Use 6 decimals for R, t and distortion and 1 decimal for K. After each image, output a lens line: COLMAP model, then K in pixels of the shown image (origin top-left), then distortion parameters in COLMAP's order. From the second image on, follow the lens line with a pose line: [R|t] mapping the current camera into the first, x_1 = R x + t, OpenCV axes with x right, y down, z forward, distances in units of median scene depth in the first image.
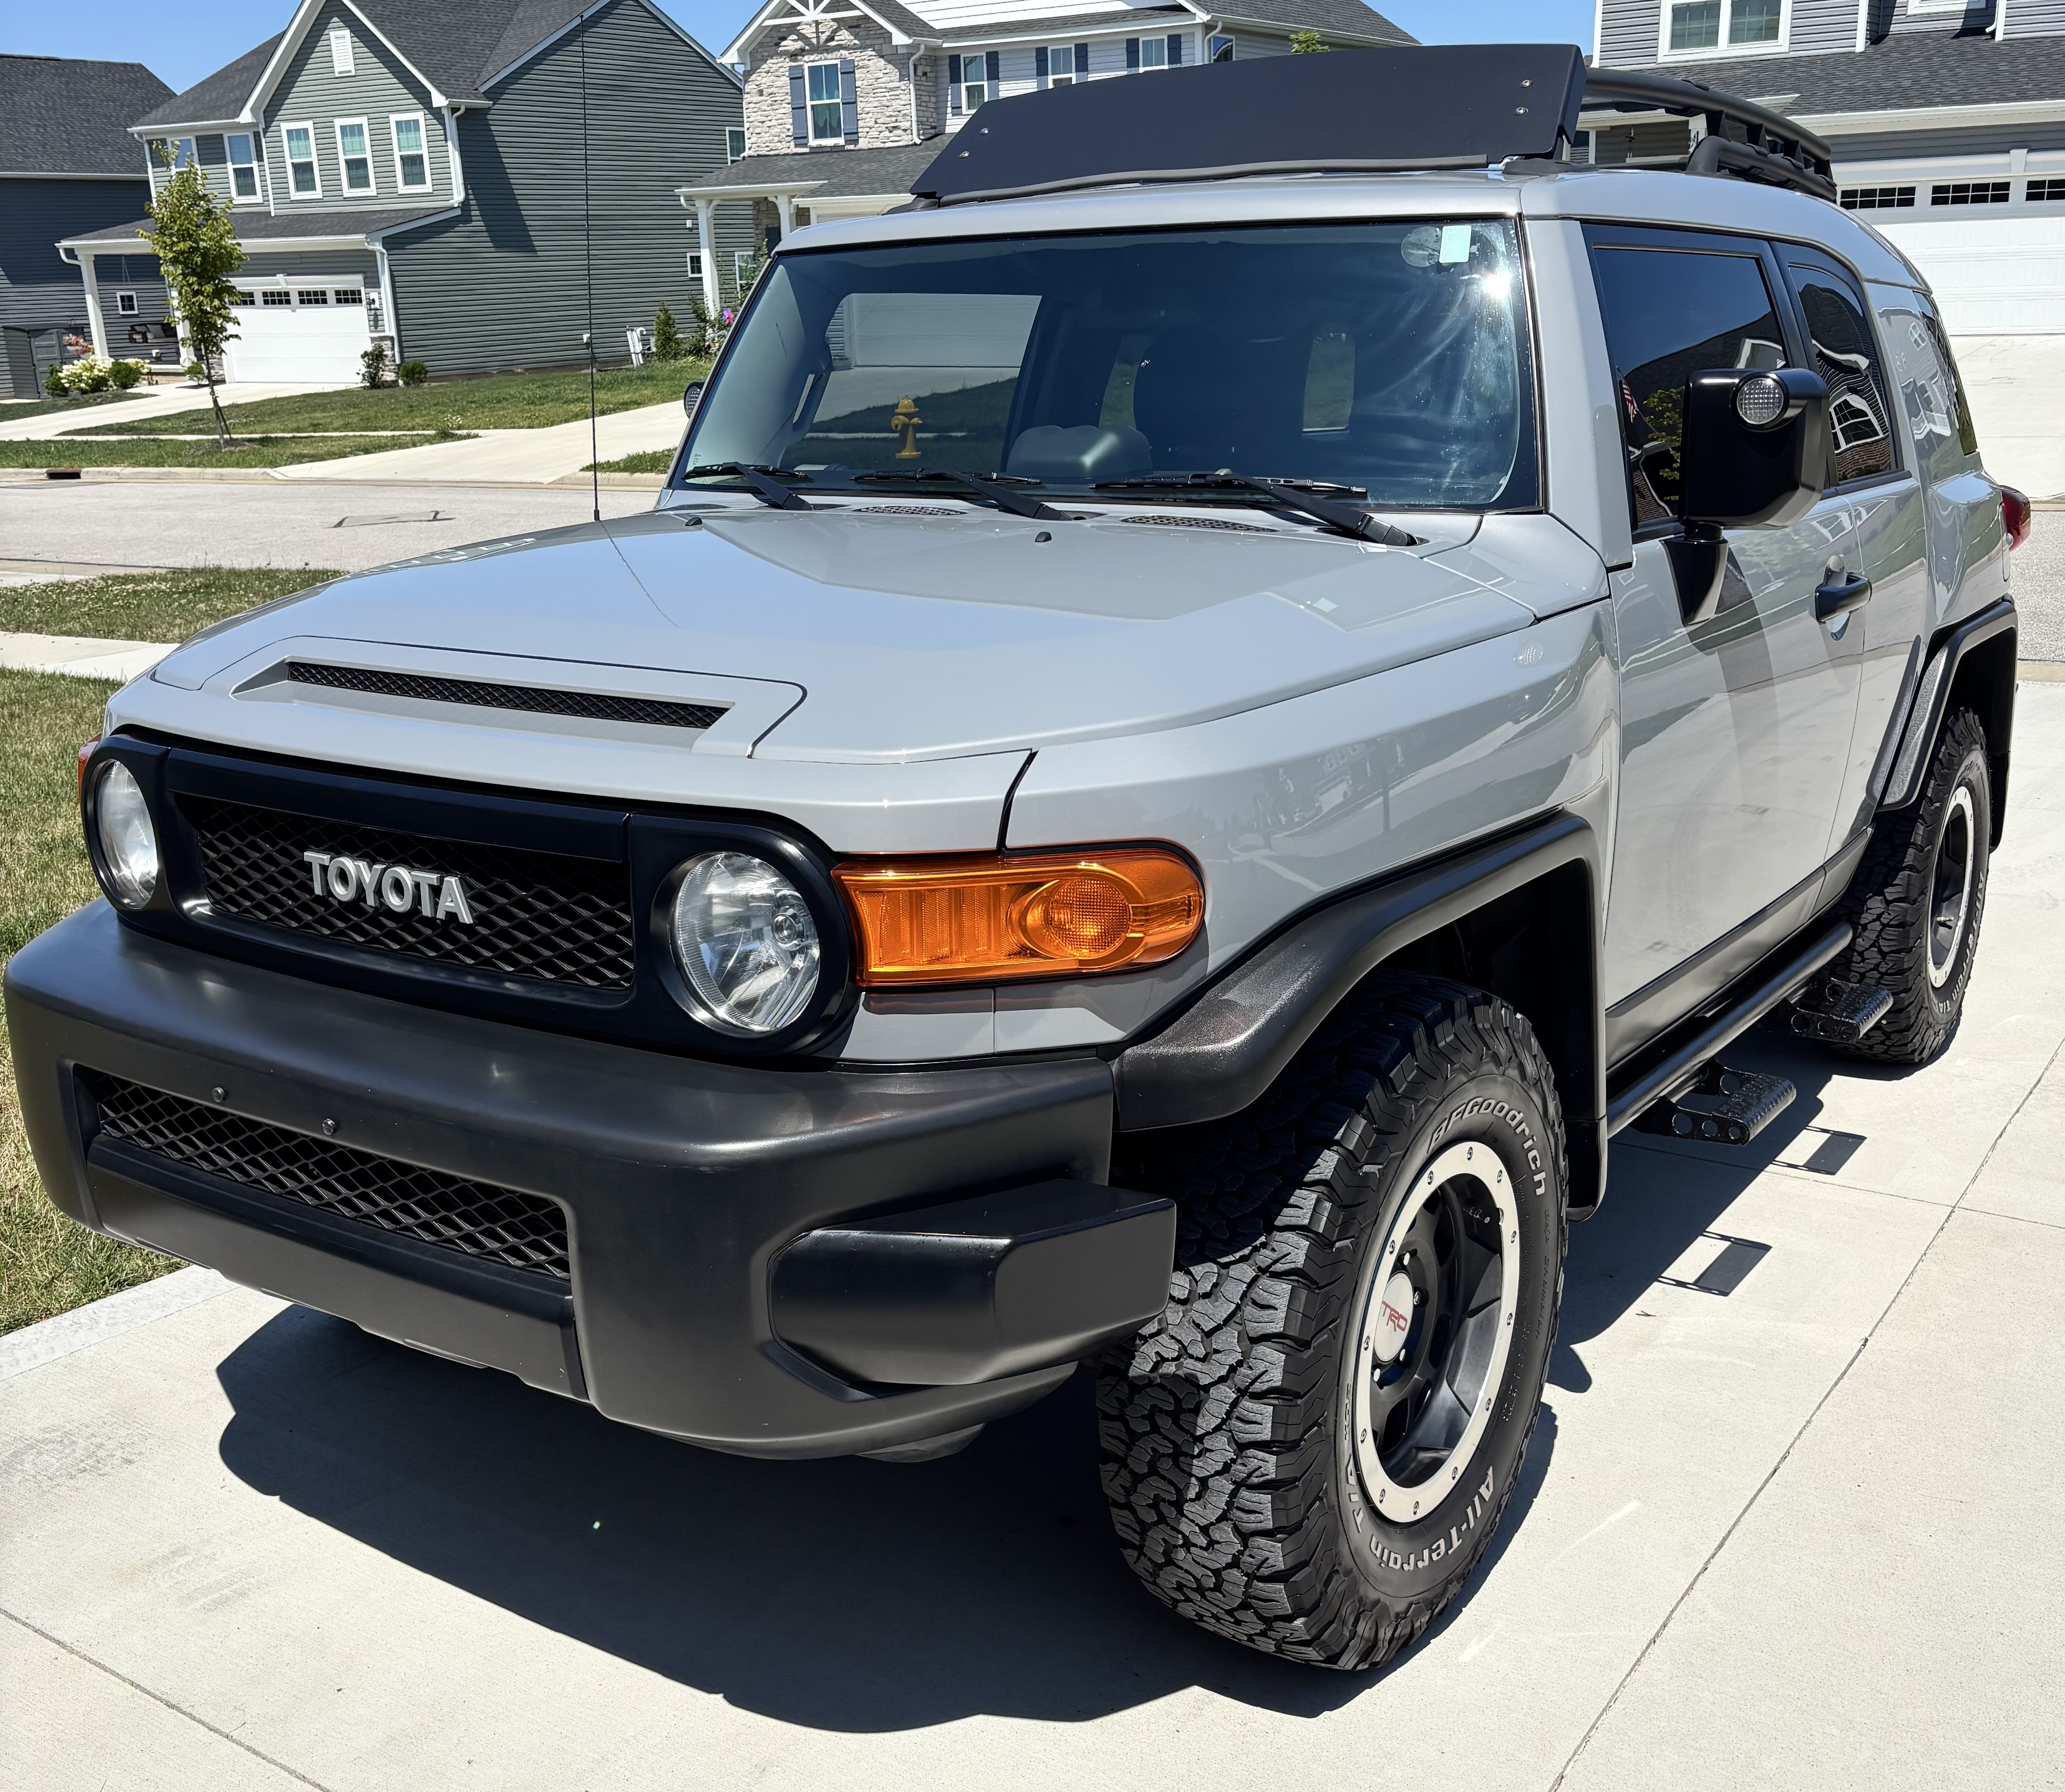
lens RADIAL K [[2162.7, 0, 1034.7], [0, 2162.7, 823.0], [0, 0, 1]] dist [0.055080, -0.113291]
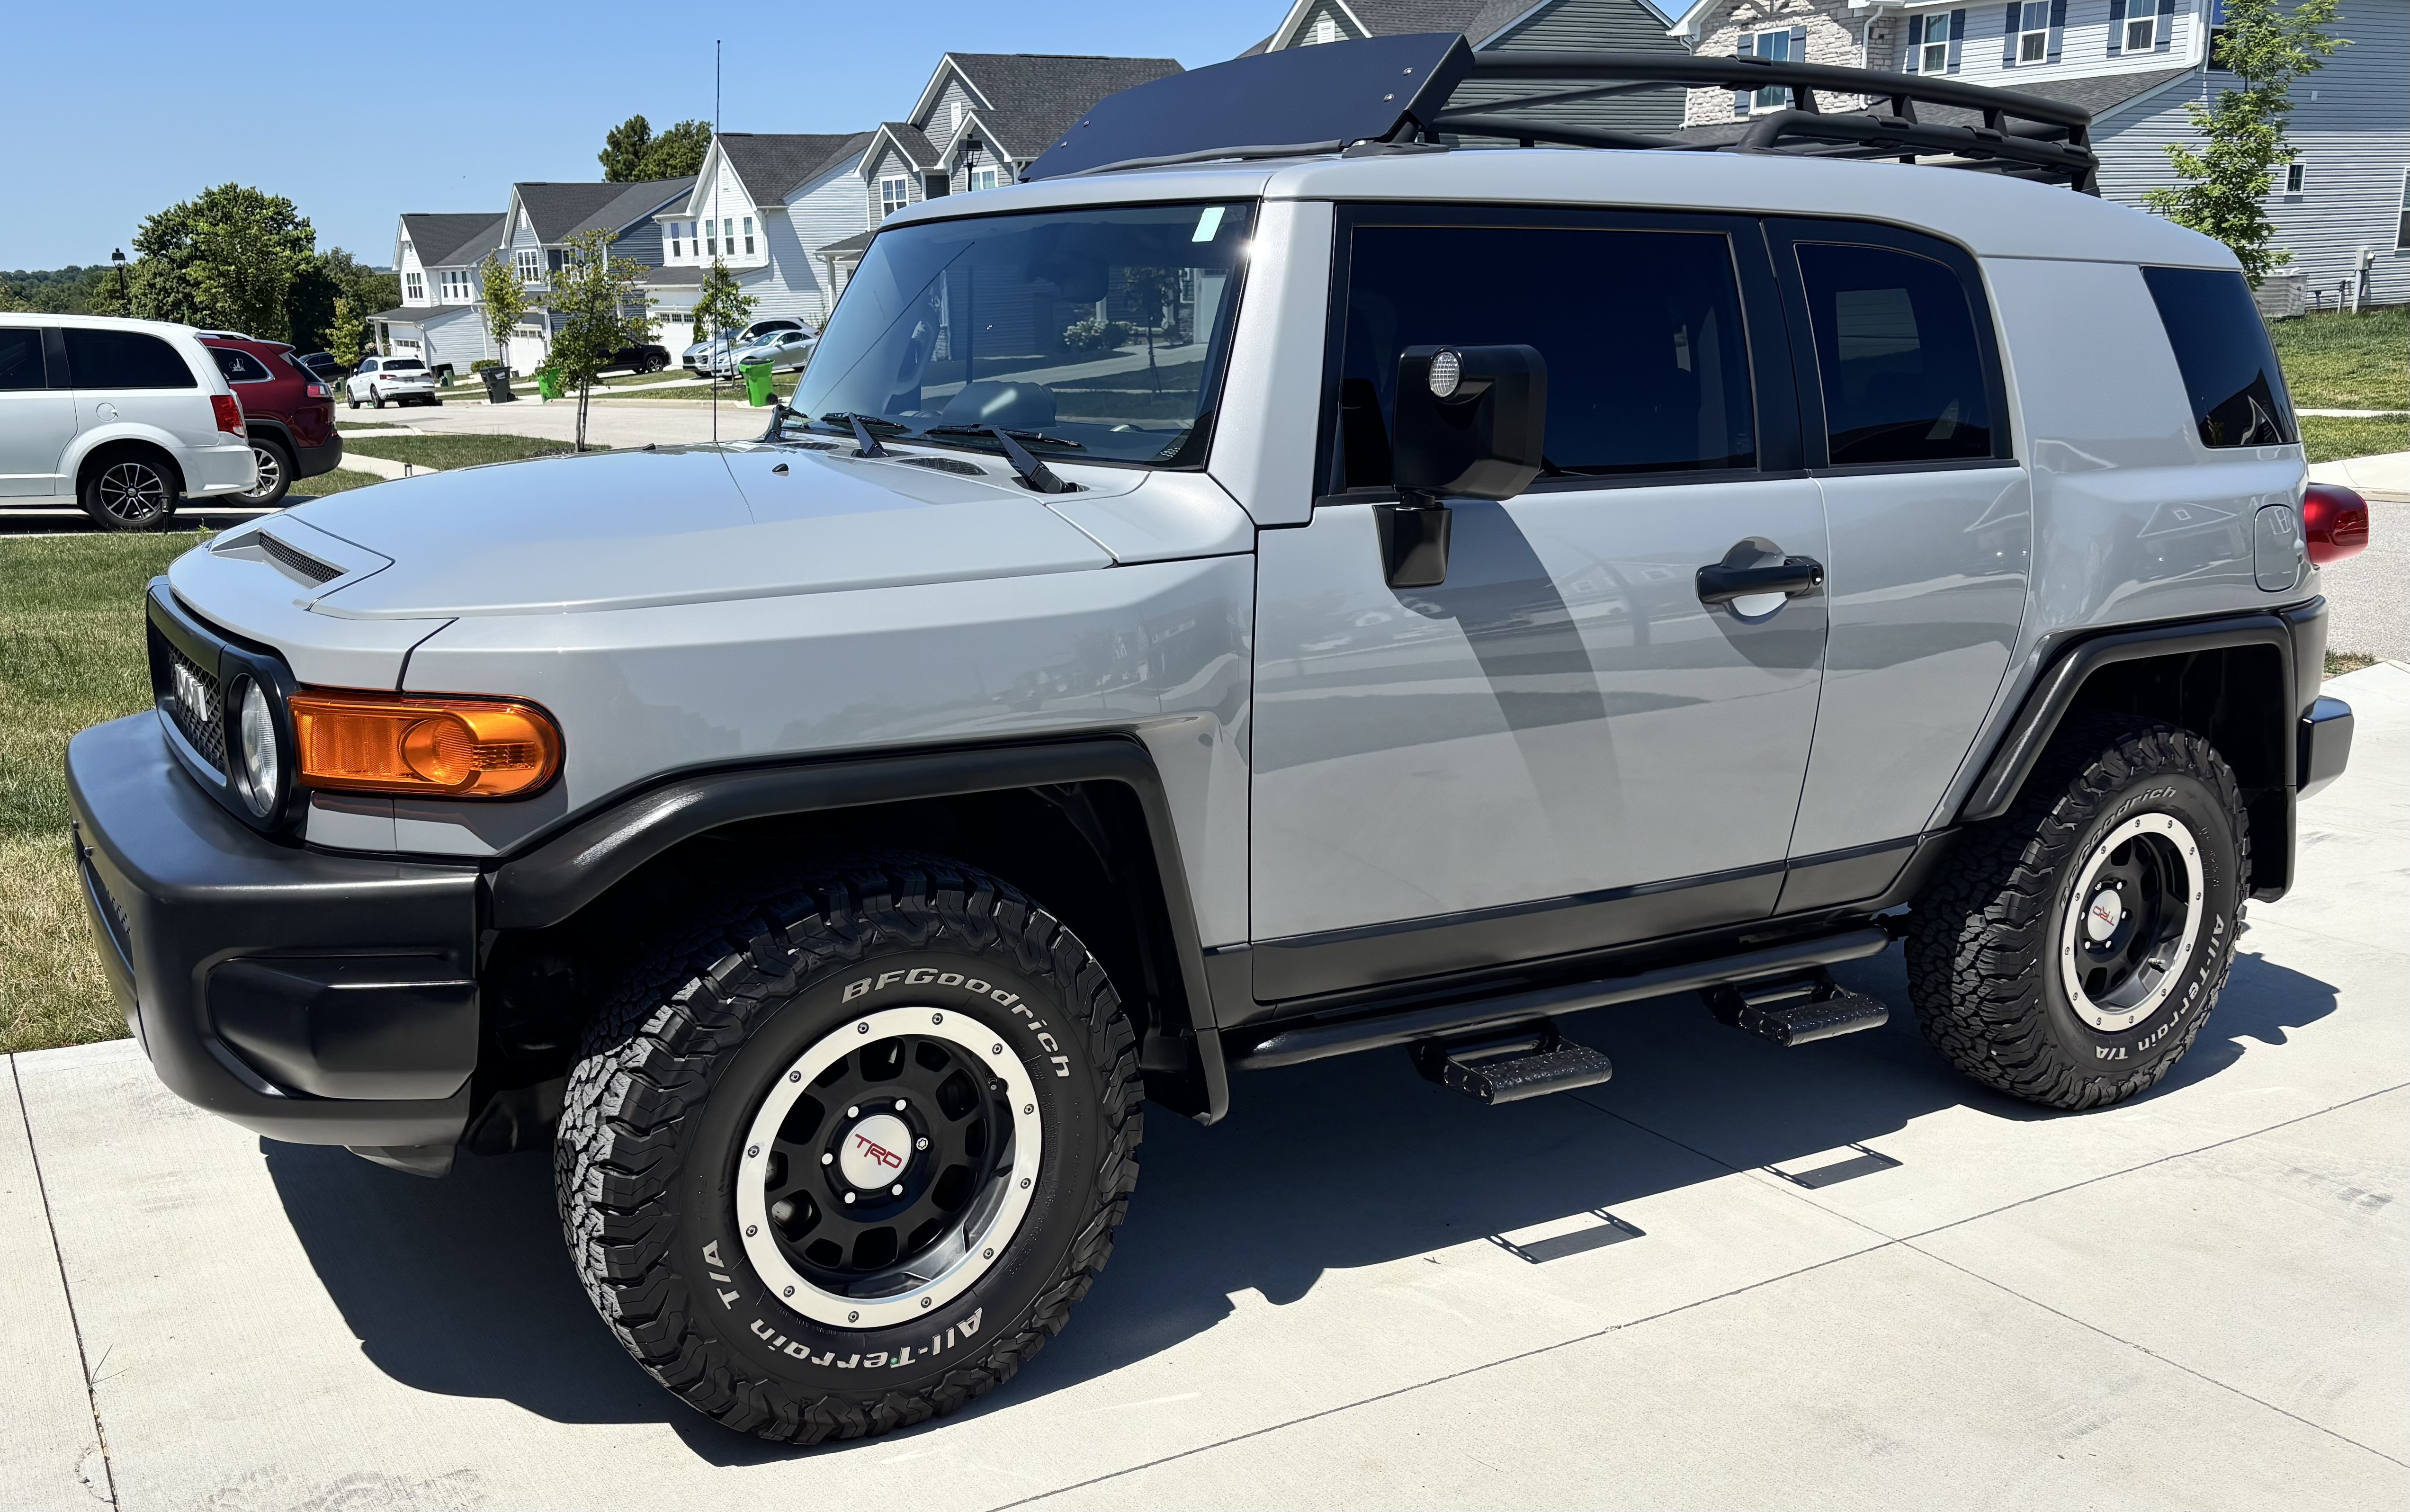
lens RADIAL K [[2140.1, 0, 1205.0], [0, 2140.1, 756.0], [0, 0, 1]] dist [0.106190, -0.182897]
pose [[0.898504, 0.101925, -0.426969, 0.751065], [-0.107855, 0.994113, 0.010344, -0.011850], [0.425510, 0.036756, 0.904207, 0.030286]]
